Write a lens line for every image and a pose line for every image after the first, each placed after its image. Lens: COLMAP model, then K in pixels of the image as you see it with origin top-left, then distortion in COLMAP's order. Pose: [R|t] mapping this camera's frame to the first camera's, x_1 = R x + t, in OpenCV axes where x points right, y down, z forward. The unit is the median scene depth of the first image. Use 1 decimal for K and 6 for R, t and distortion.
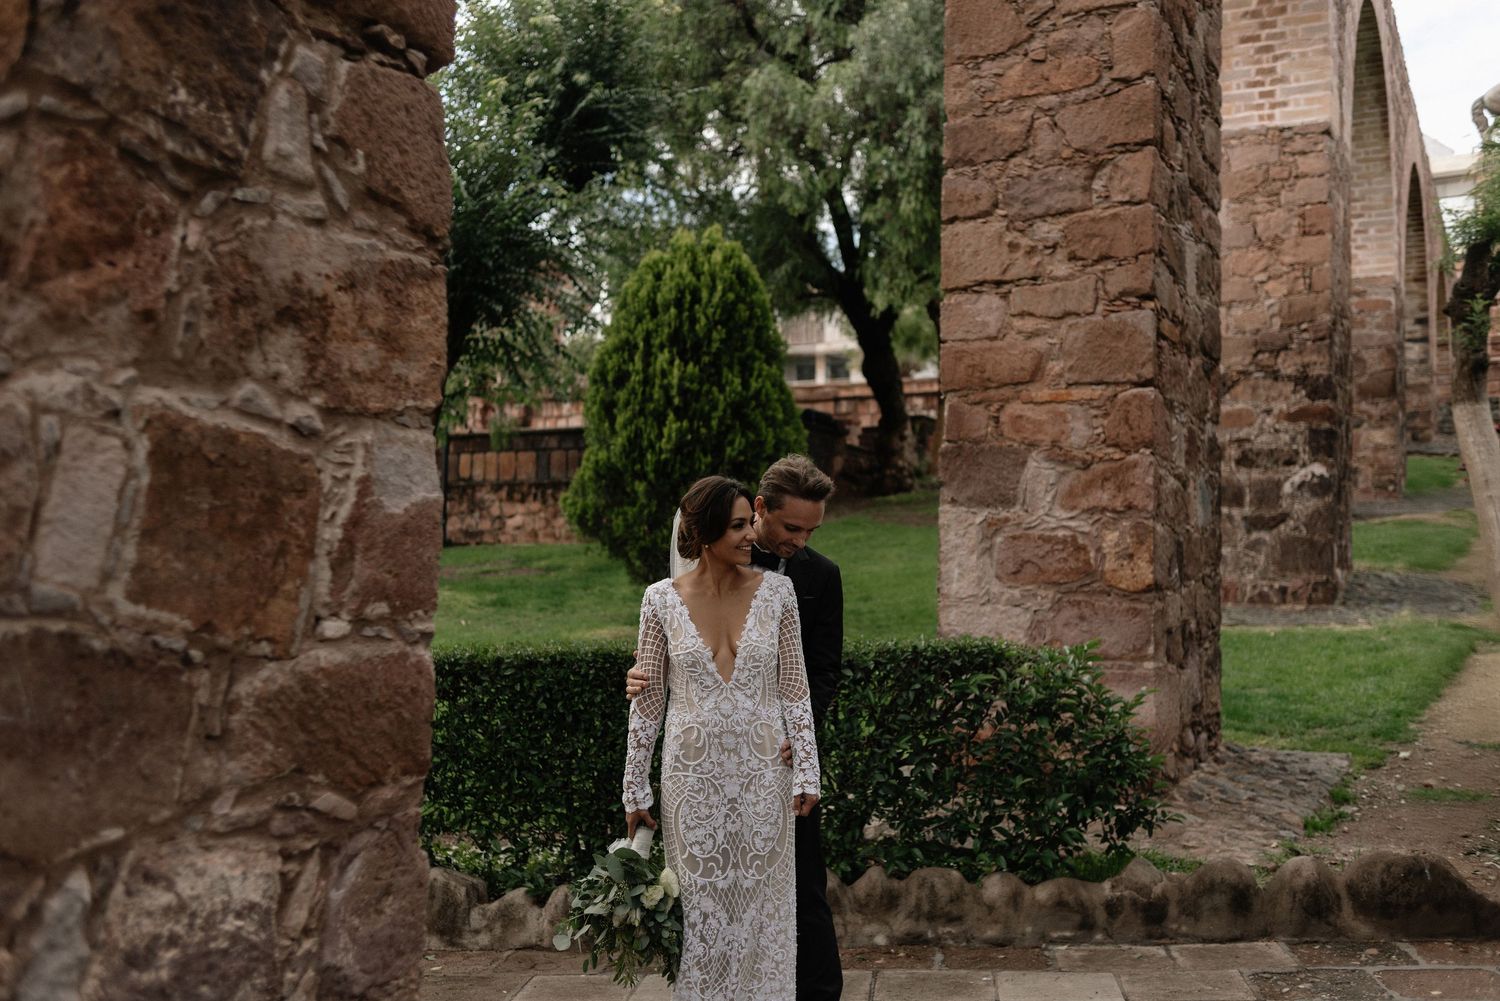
lens RADIAL K [[1476.3, 0, 750.0], [0, 1476.3, 500.5], [0, 0, 1]] dist [0.056421, -0.089999]
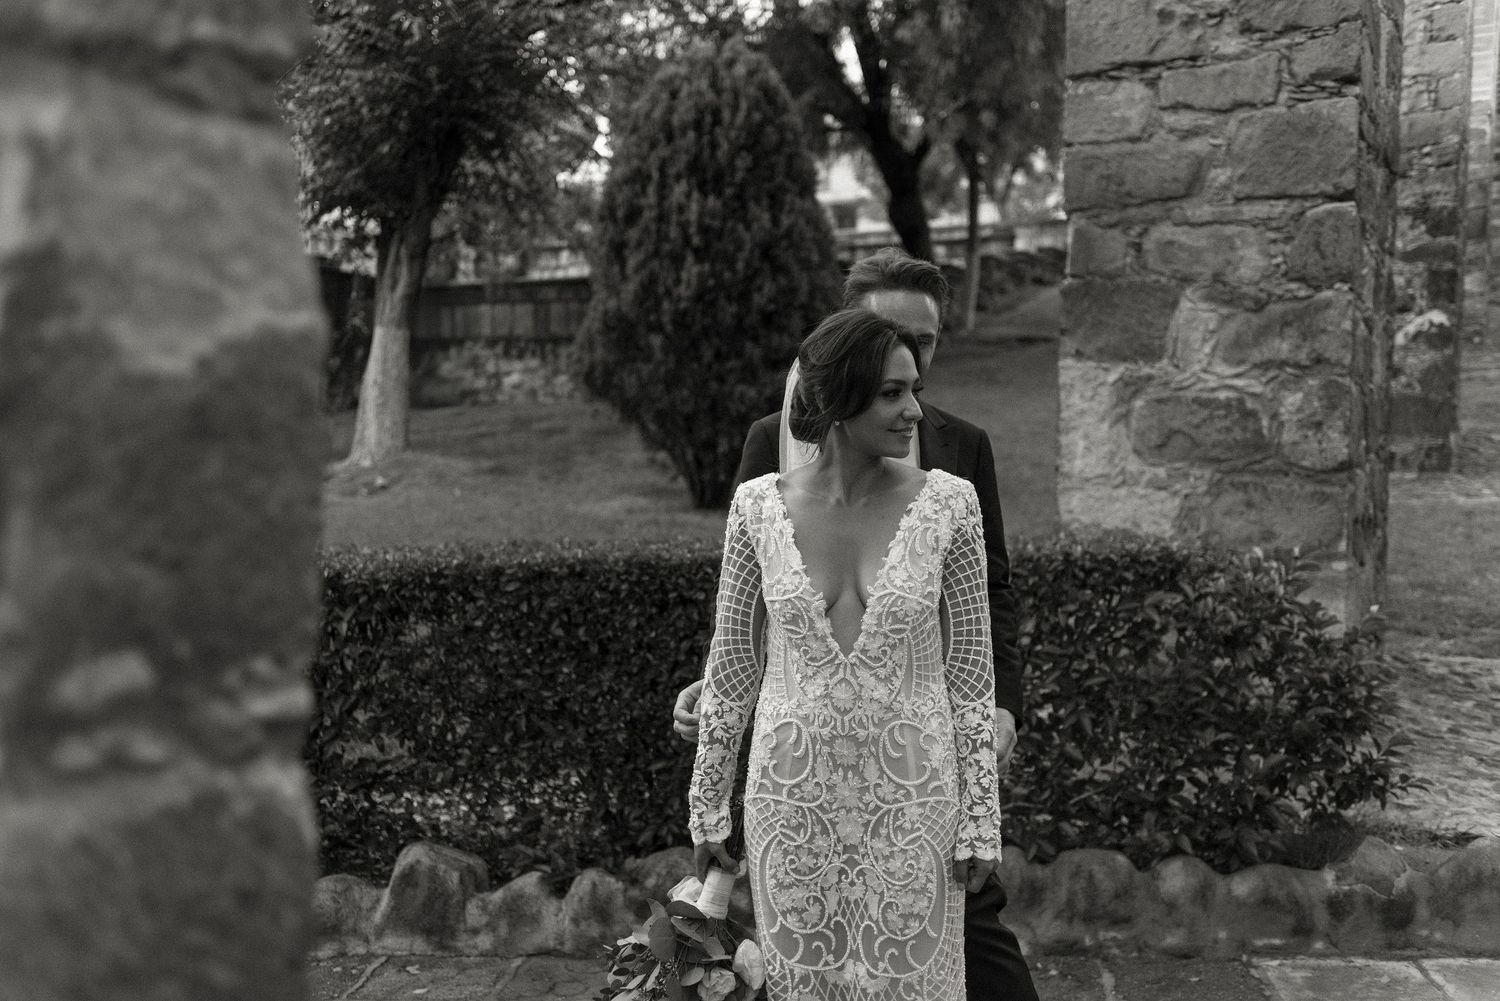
lens RADIAL K [[1476.3, 0, 750.0], [0, 1476.3, 500.5], [0, 0, 1]] dist [0.056421, -0.089999]
pose [[0.999996, -0.002150, 0.001583, -0.036976], [0.001987, 0.995332, 0.096485, 0.001706], [-0.001783, -0.096482, 0.995333, 0.220867]]
